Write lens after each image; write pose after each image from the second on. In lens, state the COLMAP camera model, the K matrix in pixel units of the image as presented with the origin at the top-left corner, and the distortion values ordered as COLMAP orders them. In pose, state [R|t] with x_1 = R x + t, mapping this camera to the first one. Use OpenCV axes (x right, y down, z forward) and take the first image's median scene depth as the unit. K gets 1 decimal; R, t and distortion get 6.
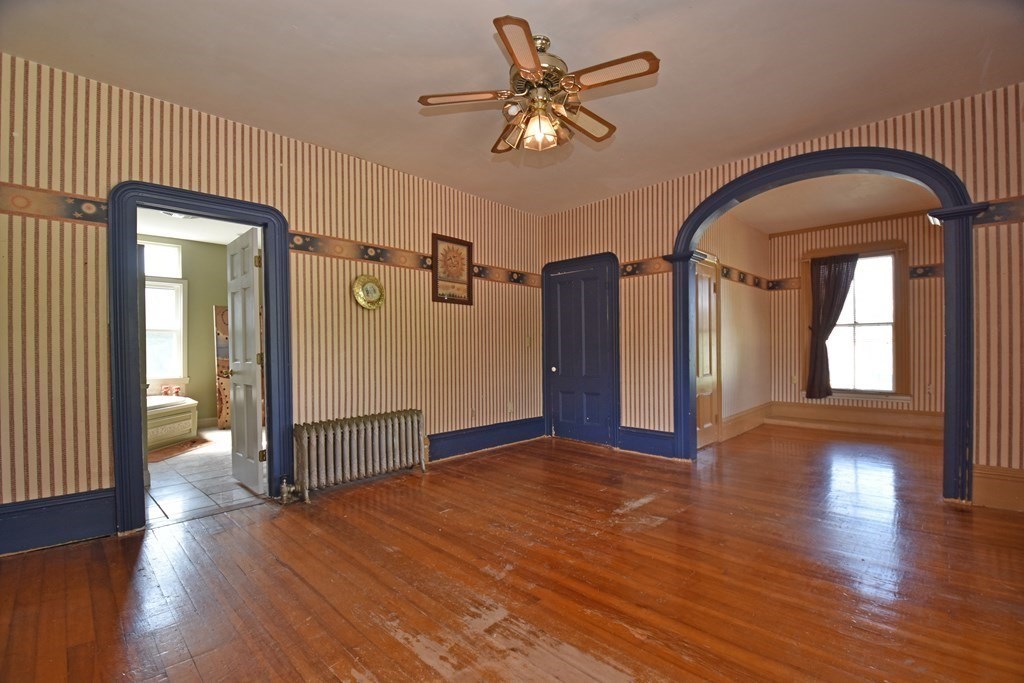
lens RADIAL K [[454.1, 0, 515.7], [0, 454.1, 349.3], [0, 0, 1]] dist [0.001682, -0.002394]
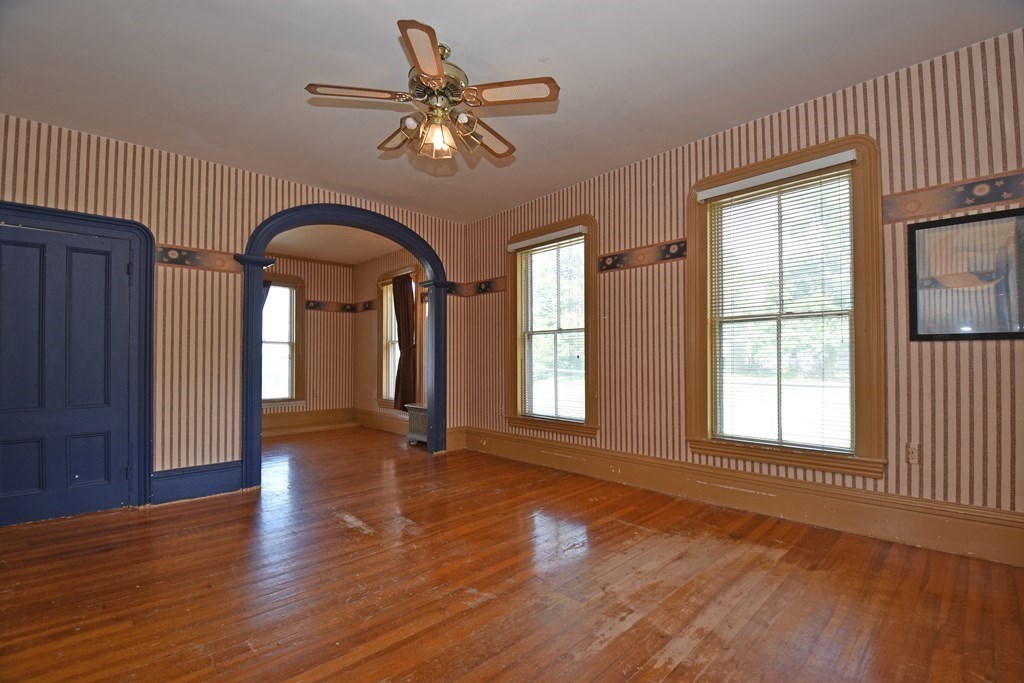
lens RADIAL K [[454.1, 0, 516.9], [0, 454.1, 342.1], [0, 0, 1]] dist [0.001682, -0.002394]
pose [[0.028780, 0.046835, 0.998488, -0.570737], [0.002797, 0.998894, -0.046935, 0.002098], [-0.999582, 0.004144, 0.028617, 0.506027]]
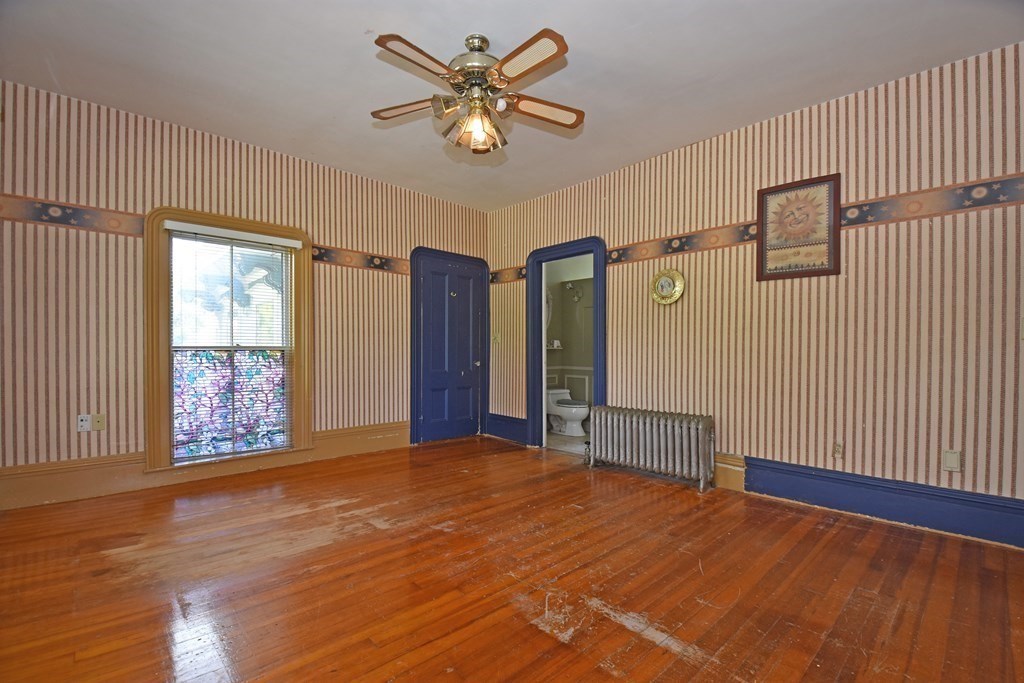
lens RADIAL K [[454.1, 0, 510.6], [0, 454.1, 351.6], [0, 0, 1]] dist [0.001682, -0.002394]
pose [[-0.051888, 0.016052, -0.998524, 0.663740], [0.000601, 0.999871, 0.016042, -0.001921], [0.998653, 0.000232, -0.051891, 0.706780]]
